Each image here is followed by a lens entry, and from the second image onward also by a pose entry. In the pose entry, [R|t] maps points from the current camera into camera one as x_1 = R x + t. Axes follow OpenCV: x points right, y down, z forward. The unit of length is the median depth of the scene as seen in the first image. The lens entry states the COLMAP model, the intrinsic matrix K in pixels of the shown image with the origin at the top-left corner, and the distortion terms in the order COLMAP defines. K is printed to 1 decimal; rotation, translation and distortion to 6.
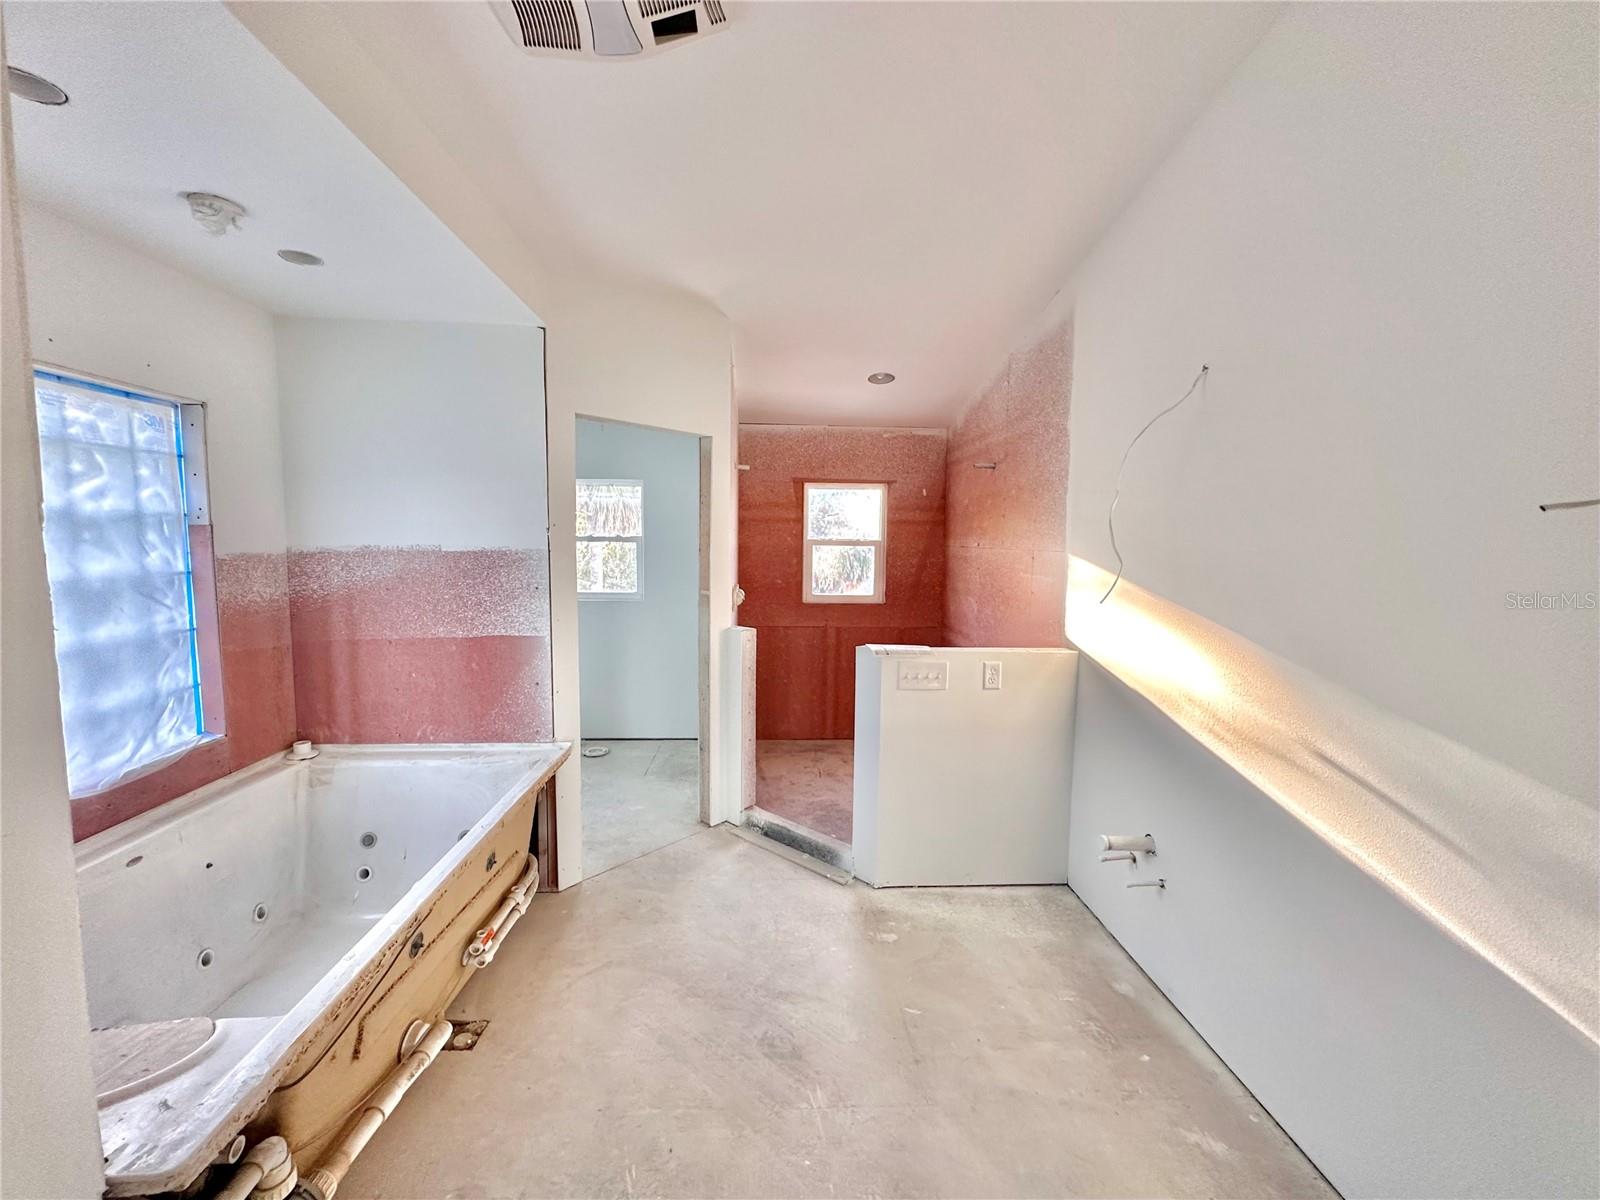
lens RADIAL K [[642.4, 0, 800.2], [0, 642.4, 601.5], [0, 0, 1]] dist [-0.008832, -0.000107]
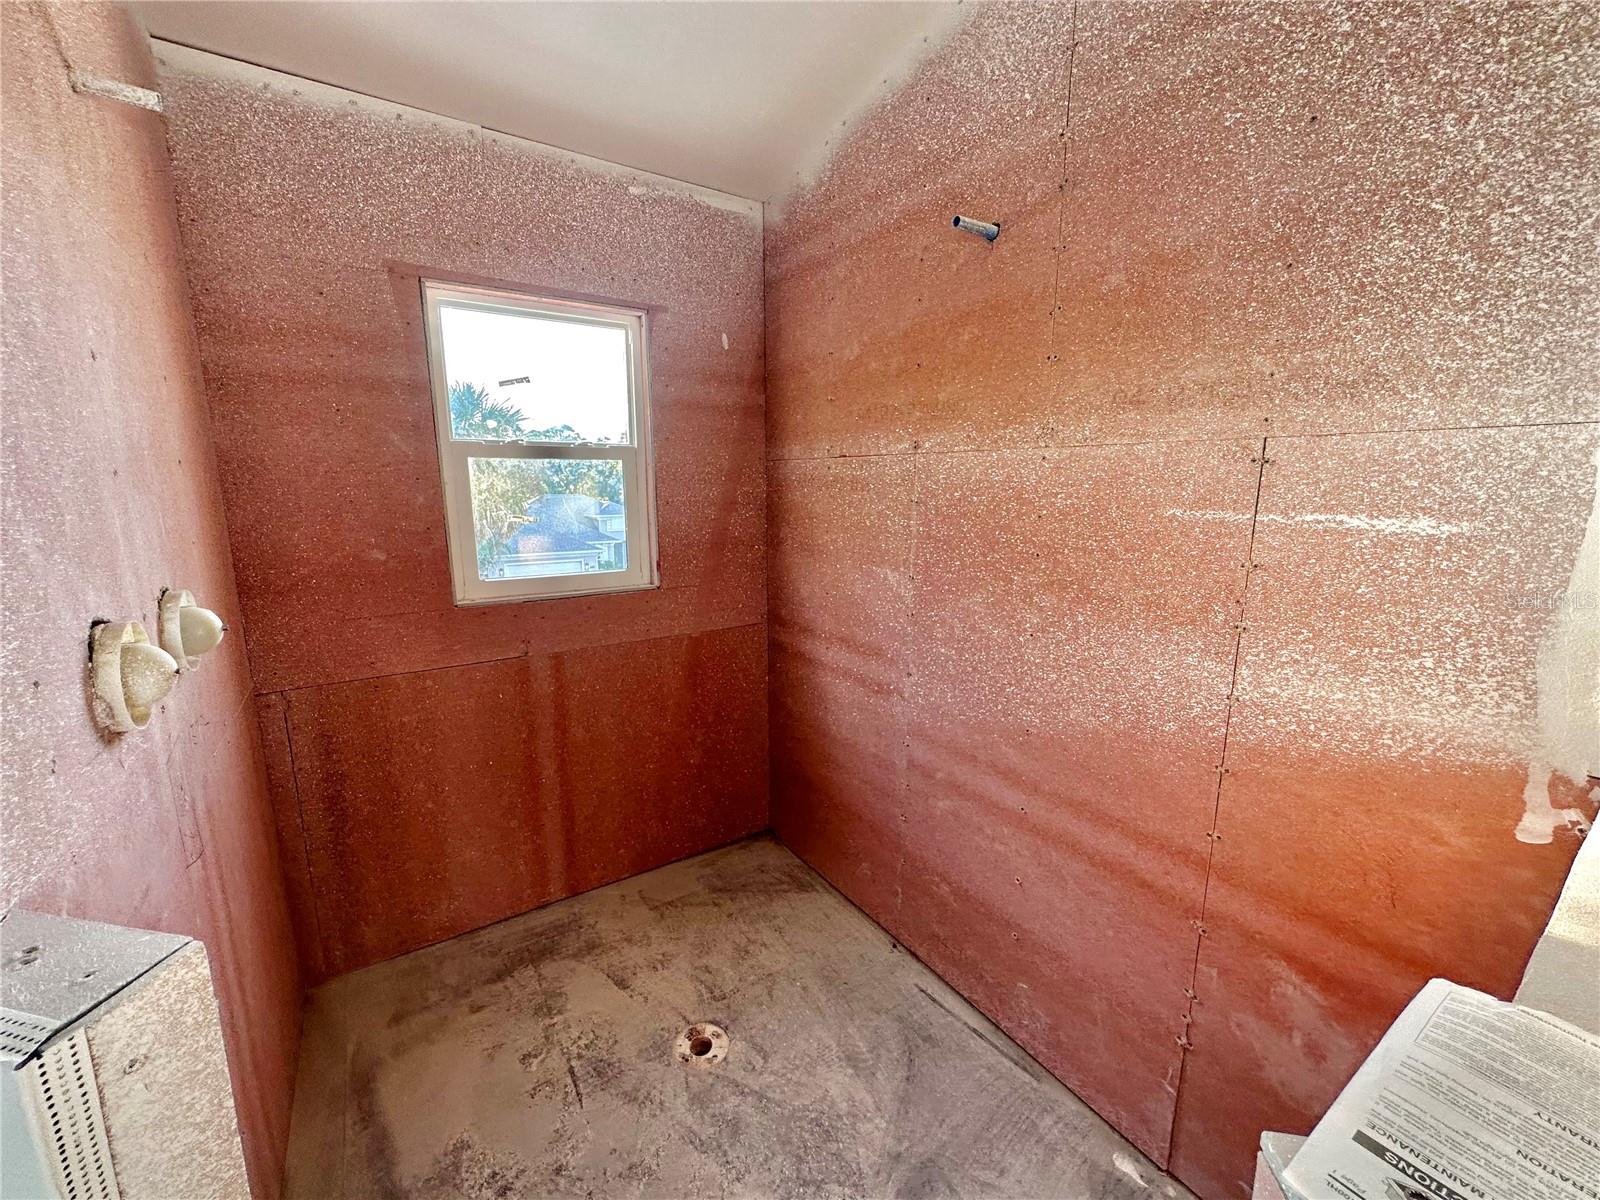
lens RADIAL K [[642.4, 0, 802.5], [0, 642.4, 604.1], [0, 0, 1]] dist [-0.008832, -0.000107]
pose [[0.860918, -0.105050, 0.497779, -0.008641], [0.056709, 0.992167, 0.111305, -0.030734], [-0.505572, -0.067596, 0.860132, 0.563903]]
